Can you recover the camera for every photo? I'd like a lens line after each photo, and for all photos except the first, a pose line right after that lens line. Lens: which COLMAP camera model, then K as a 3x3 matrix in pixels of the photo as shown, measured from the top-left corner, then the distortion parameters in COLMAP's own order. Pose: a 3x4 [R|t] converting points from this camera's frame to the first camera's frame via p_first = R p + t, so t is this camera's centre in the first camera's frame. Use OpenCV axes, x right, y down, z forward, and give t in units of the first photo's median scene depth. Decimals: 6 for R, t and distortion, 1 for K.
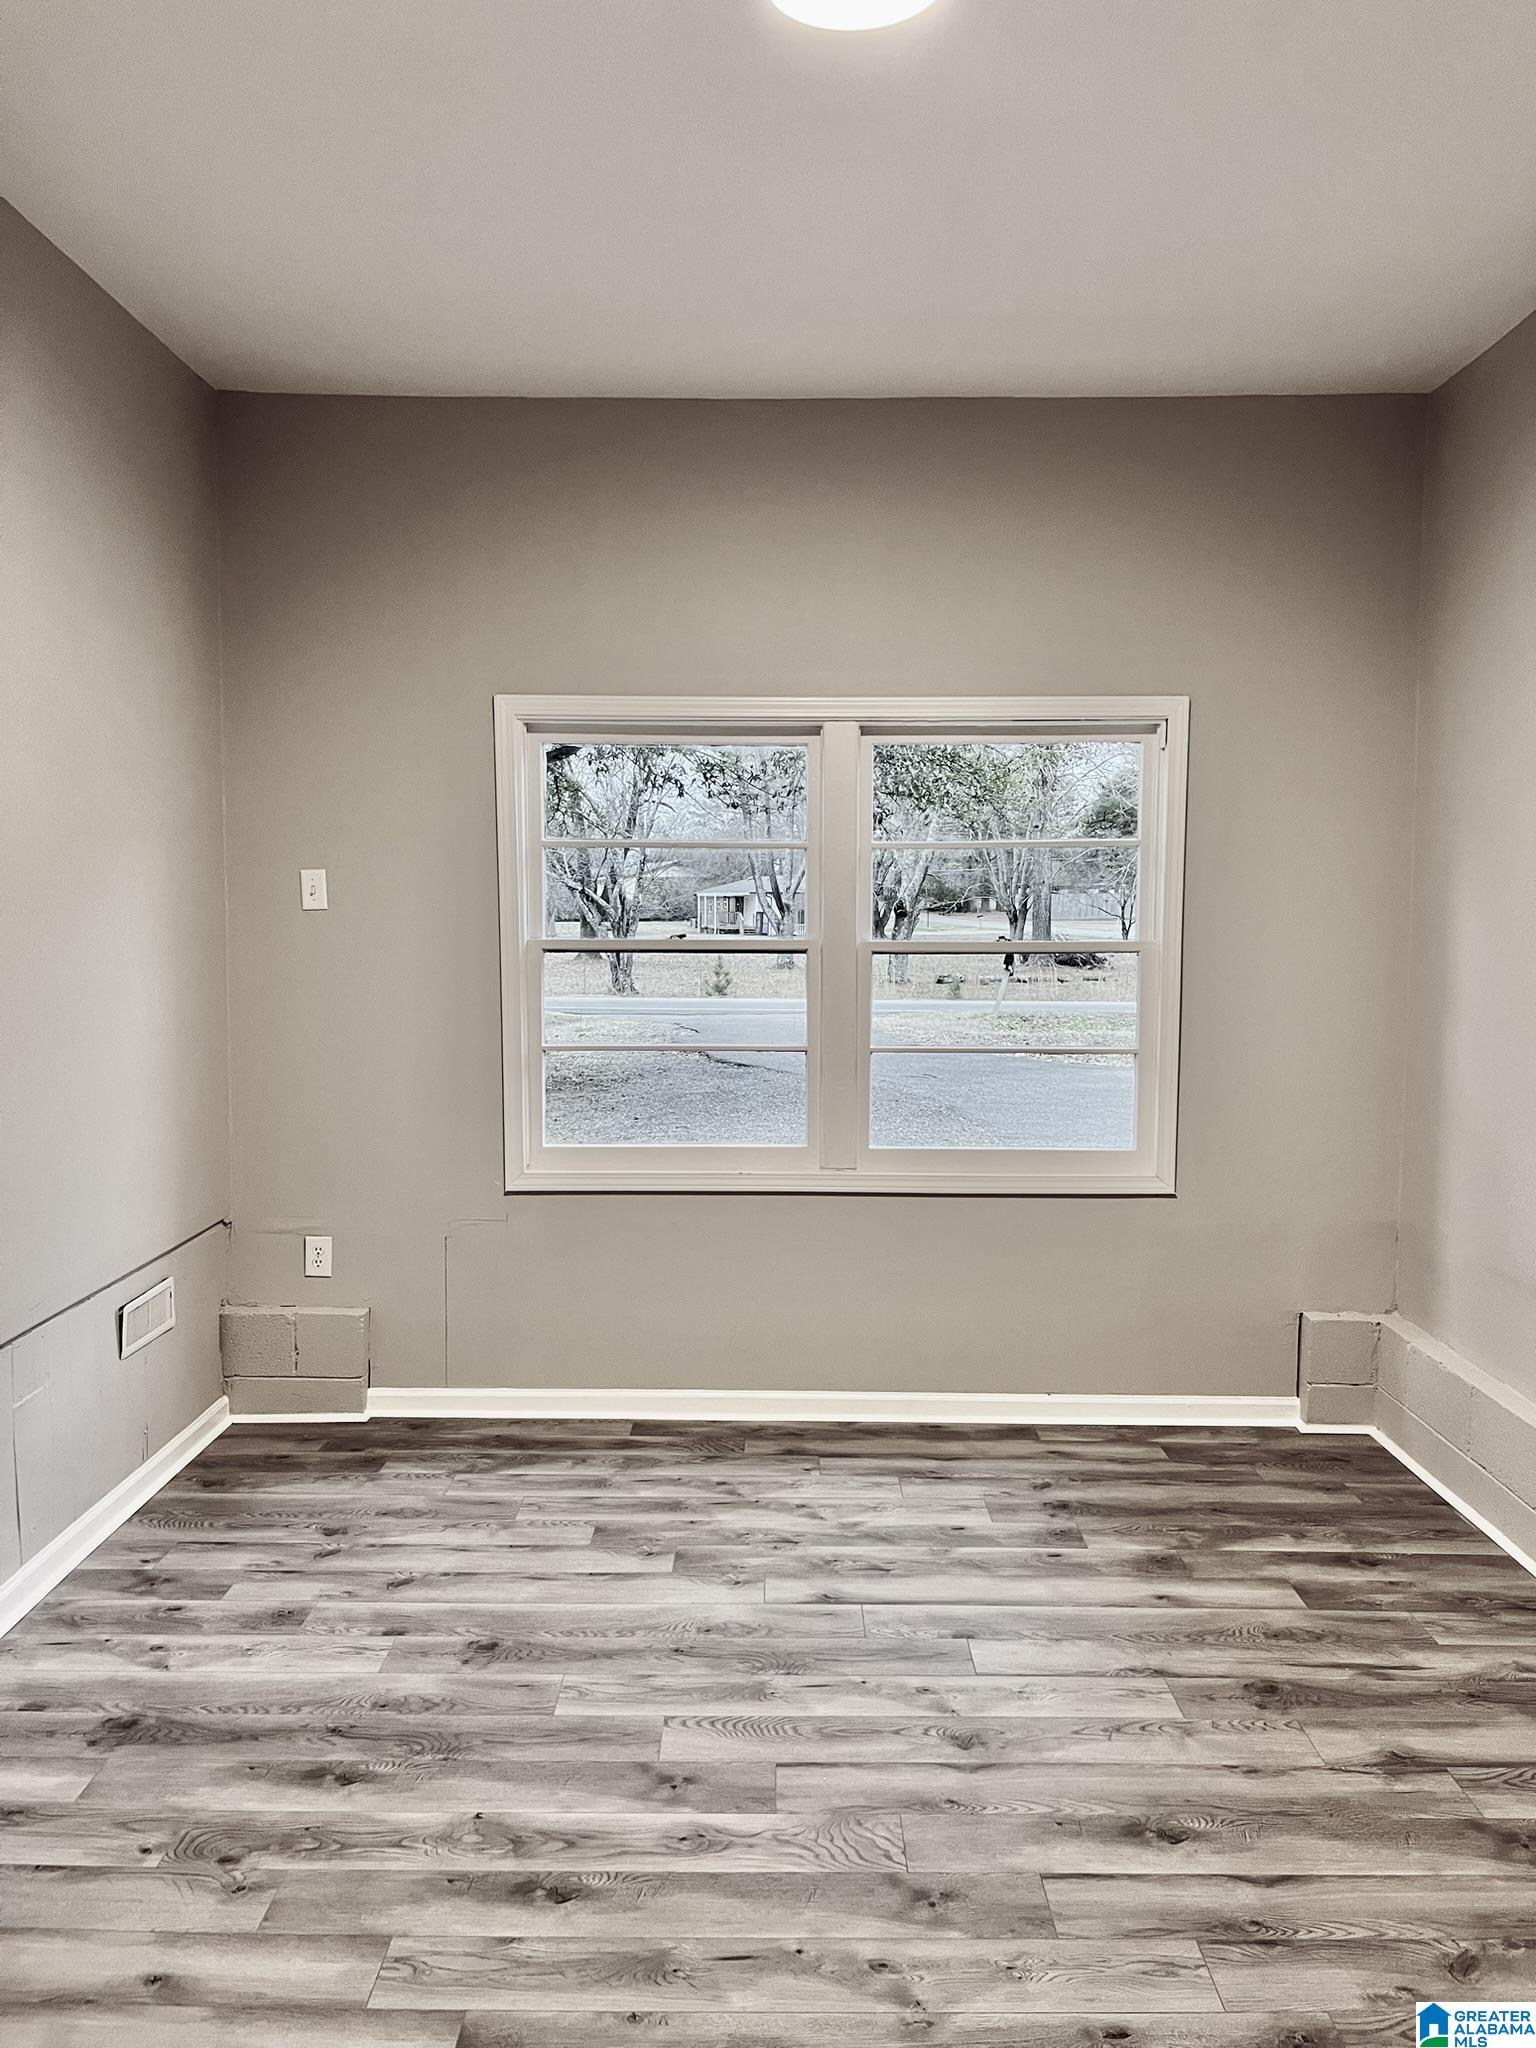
lens RADIAL K [[1544.6, 0, 769.8], [0, 1544.6, 1026.4], [0, 0, 1]] dist [0.018773, -0.015464]
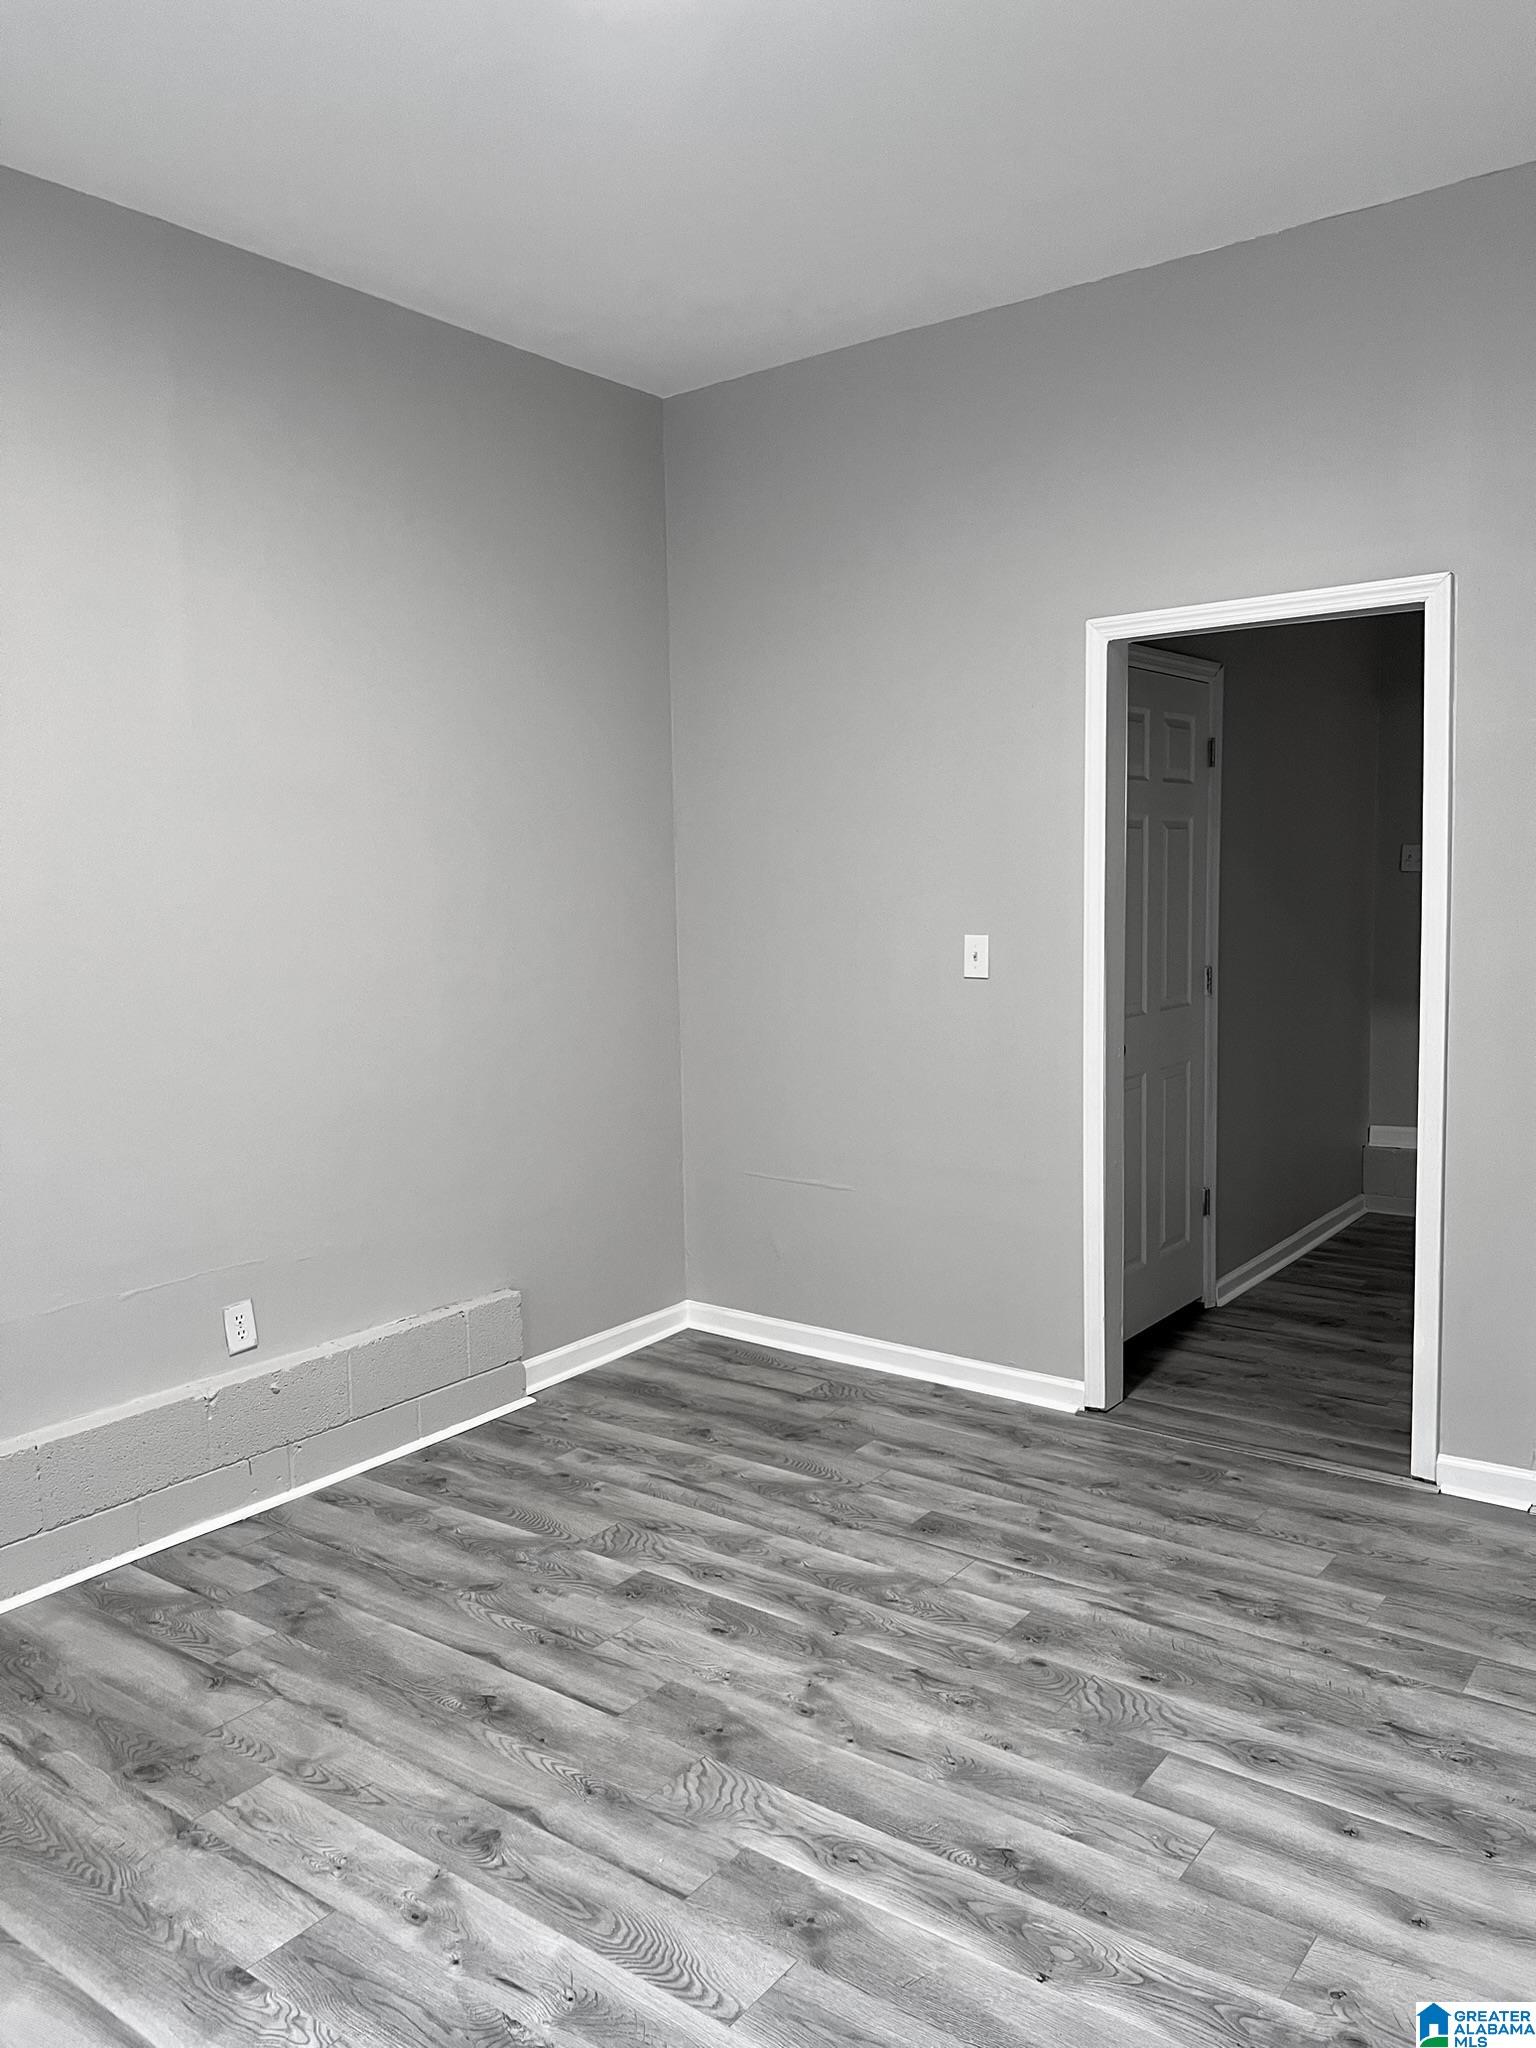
lens RADIAL K [[1544.6, 0, 768.4], [0, 1544.6, 1027.6], [0, 0, 1]] dist [0.018773, -0.015464]
pose [[-0.802034, -0.045062, 0.595576, -0.556067], [0.064573, 0.984764, 0.161466, -0.122257], [-0.593777, 0.167959, -0.786904, 1.710806]]
